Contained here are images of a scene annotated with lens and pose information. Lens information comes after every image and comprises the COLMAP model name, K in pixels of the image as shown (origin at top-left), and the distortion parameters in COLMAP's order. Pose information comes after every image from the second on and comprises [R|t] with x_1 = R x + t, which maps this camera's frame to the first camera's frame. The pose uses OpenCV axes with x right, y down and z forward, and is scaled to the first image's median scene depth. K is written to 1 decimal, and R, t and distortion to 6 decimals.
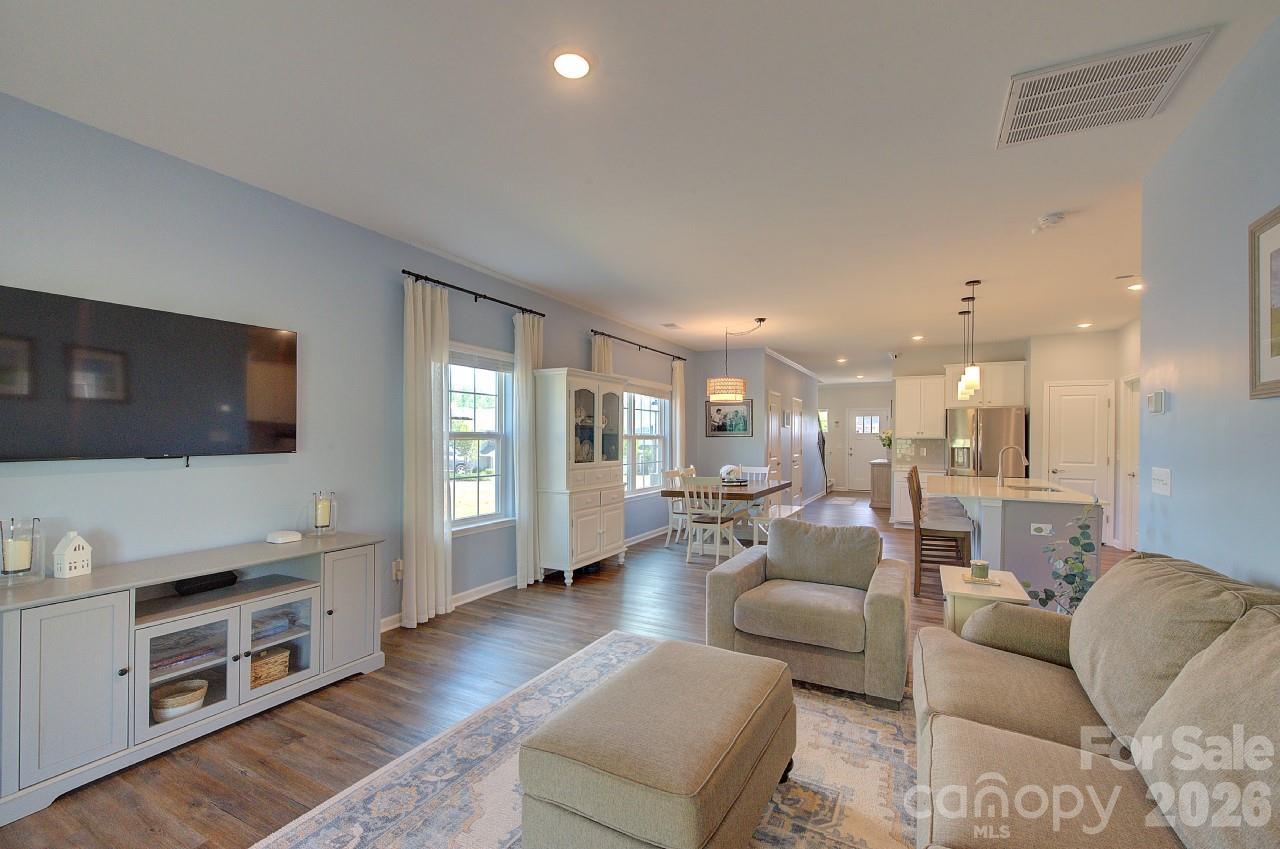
lens RADIAL K [[545.3, 0, 647.4], [0, 545.3, 436.4], [0, 0, 1]] dist [-0.002315, 0.000484]
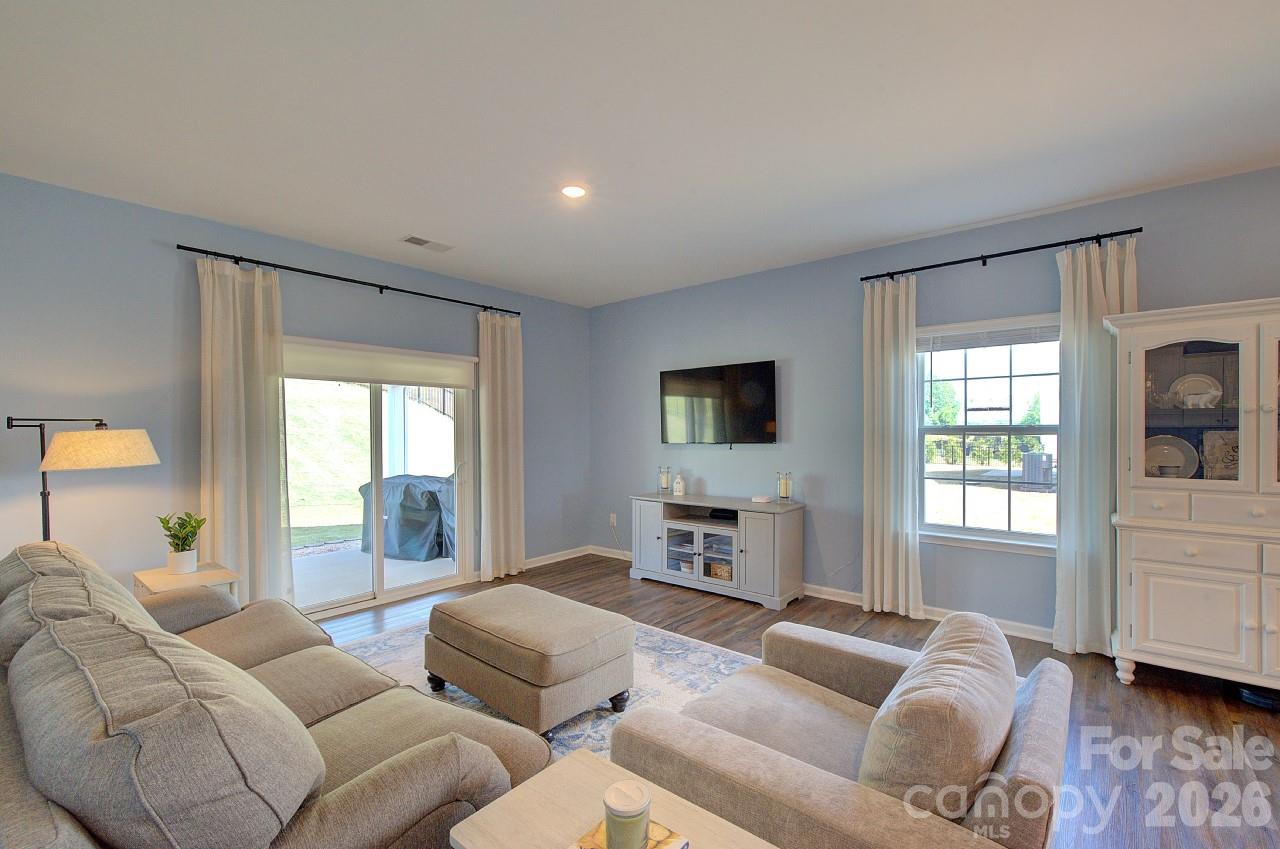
lens RADIAL K [[545.3, 0, 647.4], [0, 545.3, 436.4], [0, 0, 1]] dist [-0.002315, 0.000484]
pose [[-0.205846, 0.005383, -0.978570, 0.372337], [0.004119, 0.999981, 0.004635, 0.001519], [0.978576, -0.003076, -0.205864, 0.427135]]
